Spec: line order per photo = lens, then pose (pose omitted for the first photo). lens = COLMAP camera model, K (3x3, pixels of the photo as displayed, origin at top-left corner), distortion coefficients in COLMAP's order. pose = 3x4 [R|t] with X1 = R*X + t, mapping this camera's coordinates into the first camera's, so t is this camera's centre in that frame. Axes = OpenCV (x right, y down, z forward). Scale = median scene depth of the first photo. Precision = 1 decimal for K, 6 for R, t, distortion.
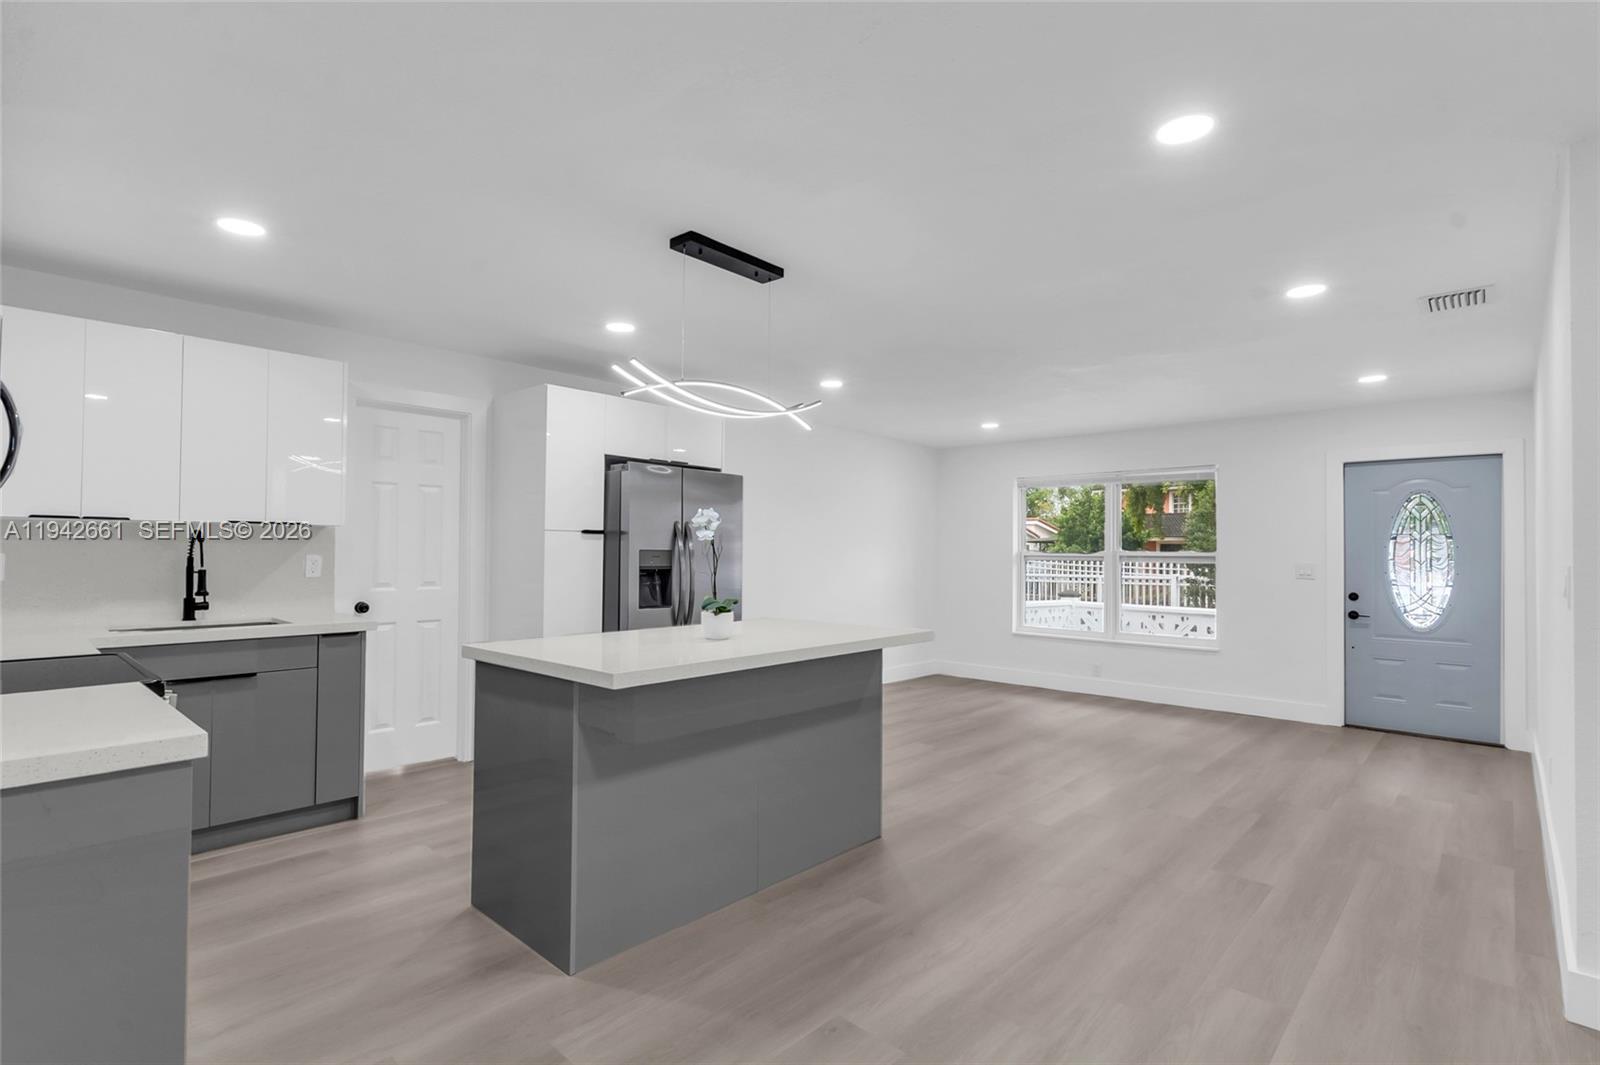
lens RADIAL K [[768.1, 0, 787.4], [0, 768.1, 542.0], [0, 0, 1]] dist [-0.000804, 0.002174]
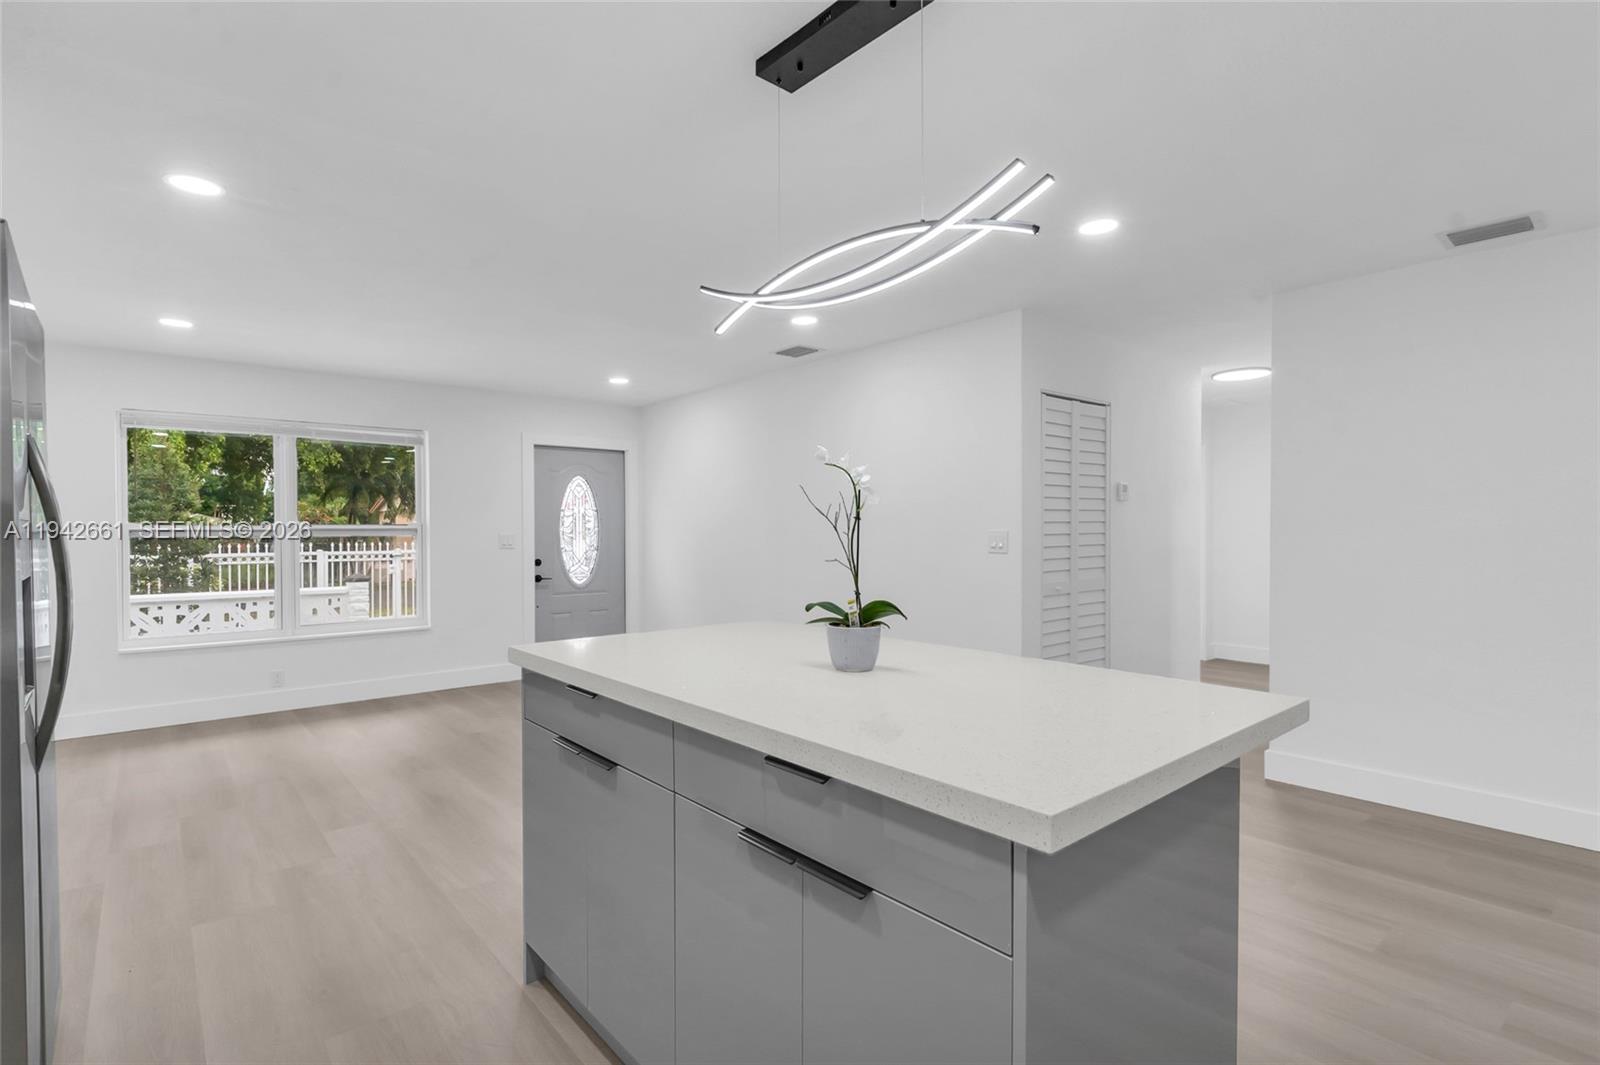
lens RADIAL K [[768.1, 0, 788.2], [0, 768.1, 528.2], [0, 0, 1]] dist [-0.000804, 0.002174]
pose [[0.119738, -0.006629, 0.992783, -0.435605], [-0.011538, 0.999901, 0.008068, 0.008421], [-0.992739, -0.012421, 0.119649, 0.611090]]
